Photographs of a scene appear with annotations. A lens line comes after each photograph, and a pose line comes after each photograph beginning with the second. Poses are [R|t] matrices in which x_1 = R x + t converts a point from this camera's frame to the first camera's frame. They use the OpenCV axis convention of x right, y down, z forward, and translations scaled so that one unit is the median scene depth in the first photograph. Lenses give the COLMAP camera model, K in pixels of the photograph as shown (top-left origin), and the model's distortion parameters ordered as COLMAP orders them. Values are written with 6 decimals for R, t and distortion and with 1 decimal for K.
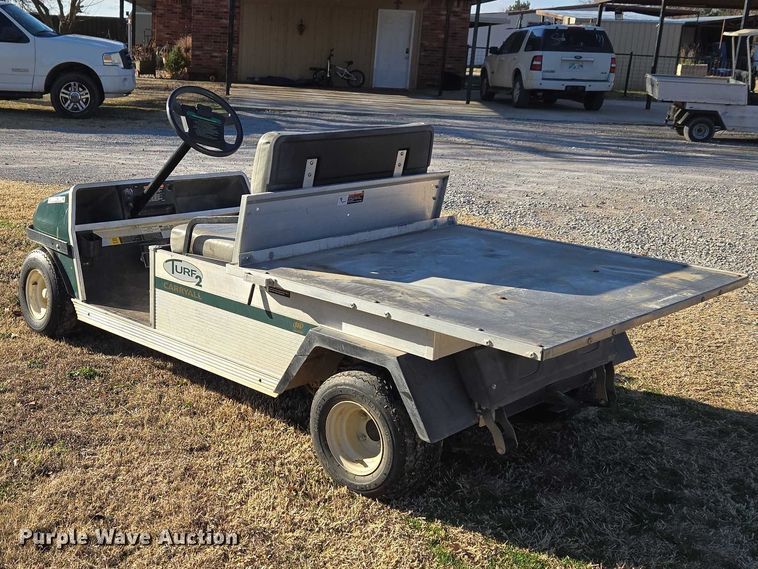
lens RADIAL K [[946.7, 0, 280.2], [0, 946.7, 282.6], [0, 0, 1]] dist [0.143372, -0.244342]
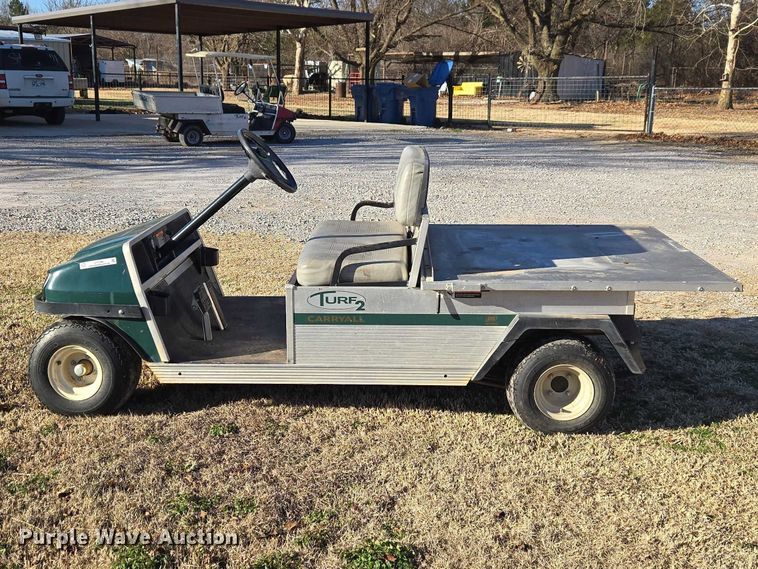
lens RADIAL K [[885.4, 0, 379.0], [0, 885.4, 284.5], [0, 0, 1]] dist [0.093389, -0.157910]
pose [[0.714571, -0.189305, 0.673463, -0.665495], [0.185849, 0.979467, 0.078128, -0.089567], [-0.674425, 0.069334, 0.735081, 0.215480]]
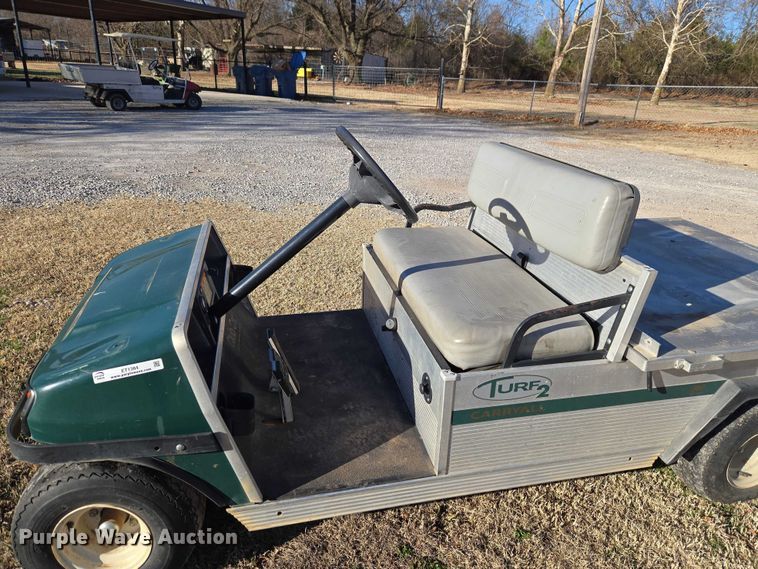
lens RADIAL K [[522.4, 0, 393.3], [0, 522.4, 282.0], [0, 0, 1]] dist [0.074424, -0.067674]
pose [[0.498167, -0.335505, 0.799541, -0.405559], [0.181422, 0.942028, 0.282257, -0.201108], [-0.847889, 0.004443, 0.530155, 0.782200]]
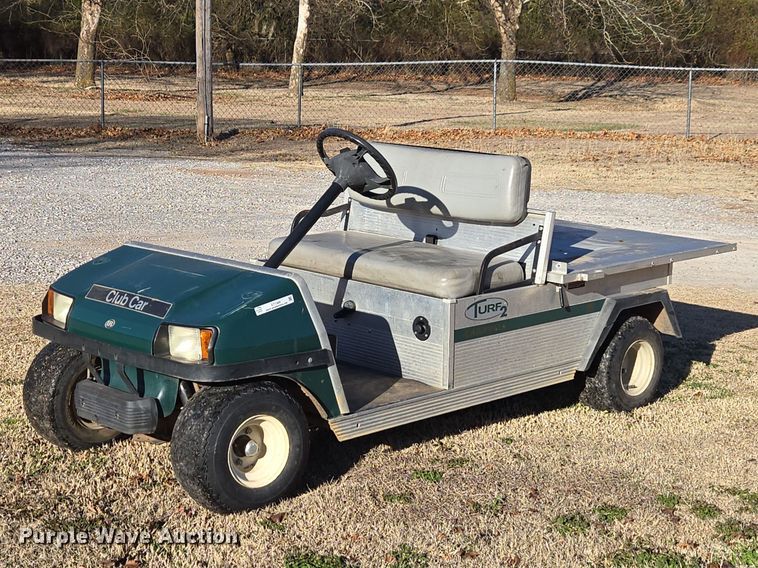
lens RADIAL K [[1339.7, 0, 379.0], [0, 1339.7, 284.0], [0, 0, 1]] dist [0.005529, 0.072411]
pose [[-0.002800, -0.209380, 0.977830, -1.306173], [0.225967, 0.952410, 0.204584, -0.311161], [-0.974131, 0.221530, 0.044646, 0.943889]]
